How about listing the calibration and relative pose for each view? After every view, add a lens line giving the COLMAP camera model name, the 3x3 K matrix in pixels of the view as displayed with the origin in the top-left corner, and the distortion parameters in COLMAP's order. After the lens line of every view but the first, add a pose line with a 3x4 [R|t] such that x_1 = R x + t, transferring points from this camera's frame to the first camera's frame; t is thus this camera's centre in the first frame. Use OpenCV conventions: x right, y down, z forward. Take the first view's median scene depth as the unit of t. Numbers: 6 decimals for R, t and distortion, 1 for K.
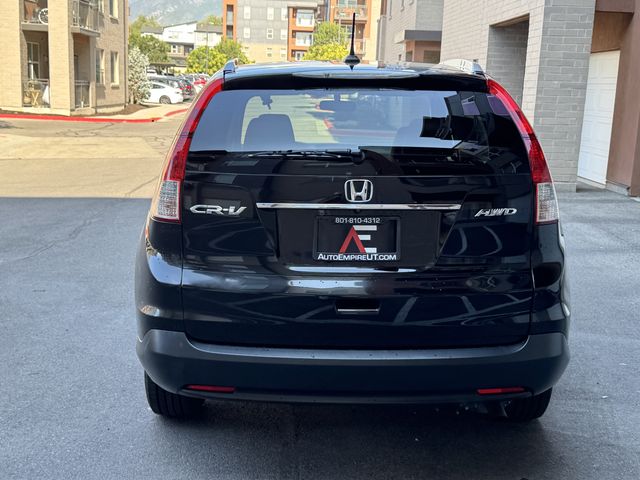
lens RADIAL K [[838.0, 0, 315.3], [0, 838.0, 241.1], [0, 0, 1]] dist [0.207426, -0.451096]
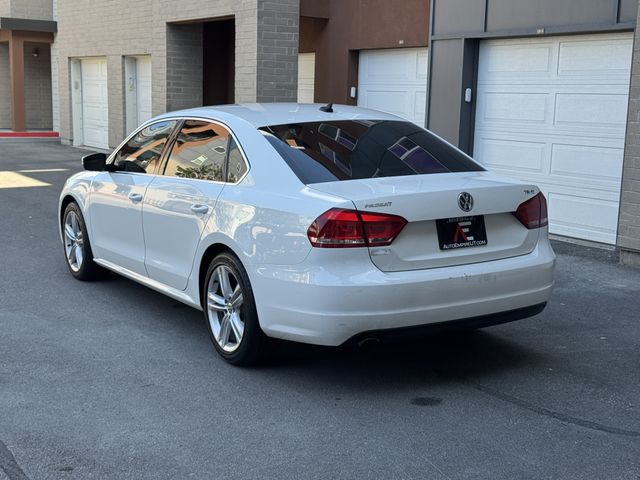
lens RADIAL K [[938.2, 0, 320.9], [0, 938.2, 251.2], [0, 0, 1]] dist [0.137943, -0.096452]
pose [[0.859666, -0.096924, 0.501578, -0.265744], [0.097207, 0.994933, 0.025654, -0.004786], [-0.501524, 0.026703, 0.864732, -0.023288]]
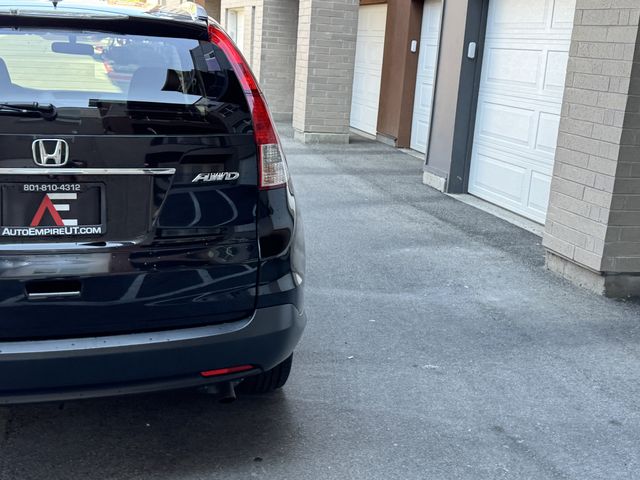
lens RADIAL K [[838.9, 0, 322.3], [0, 838.9, 230.7], [0, 0, 1]] dist [0.208899, -0.440334]
pose [[0.969054, -0.027867, 0.245272, 0.024672], [0.015735, 0.998560, 0.051286, -0.005064], [-0.246348, -0.045839, 0.968097, 0.024541]]
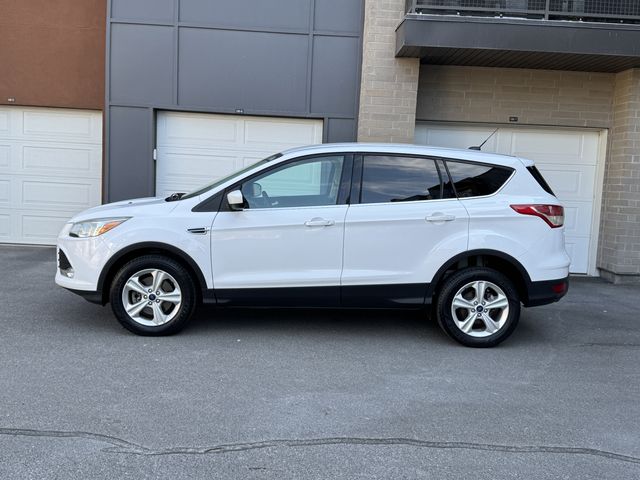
lens RADIAL K [[686.2, 0, 312.6], [0, 686.2, 236.4], [0, 0, 1]] dist [0.192767, -0.429711]
pose [[0.001419, -0.122360, 0.992485, -0.488839], [0.137492, 0.983084, 0.121004, -0.094666], [-0.990502, 0.136287, 0.018219, 0.497618]]
